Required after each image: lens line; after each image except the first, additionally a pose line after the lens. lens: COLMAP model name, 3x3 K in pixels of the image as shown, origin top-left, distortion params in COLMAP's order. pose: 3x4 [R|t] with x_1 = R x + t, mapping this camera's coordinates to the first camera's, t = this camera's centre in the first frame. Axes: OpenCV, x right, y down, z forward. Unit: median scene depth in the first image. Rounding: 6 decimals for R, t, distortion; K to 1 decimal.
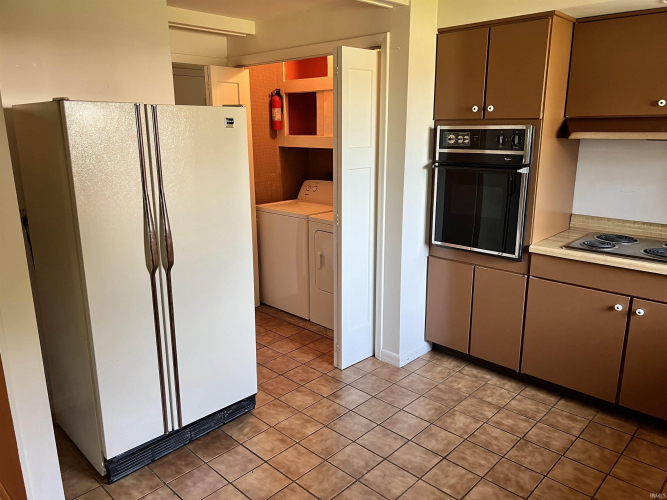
lens RADIAL K [[509.2, 0, 324.4], [0, 509.2, 247.2], [0, 0, 1]] dist [0.000597, -0.000158]
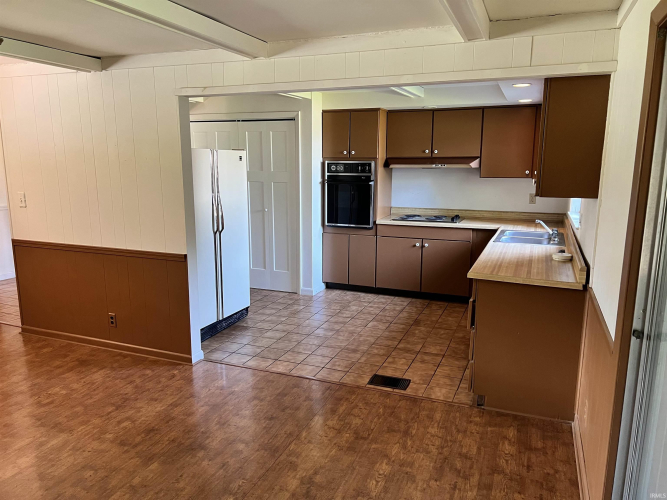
lens RADIAL K [[503.9, 0, 333.5], [0, 503.9, 250.0], [0, 0, 1]] dist [0.080623, -0.108148]
pose [[0.924285, -0.058789, 0.377148, -0.507841], [0.079101, 0.996120, -0.038581, 0.175493], [-0.373417, 0.065493, 0.925349, -0.766963]]
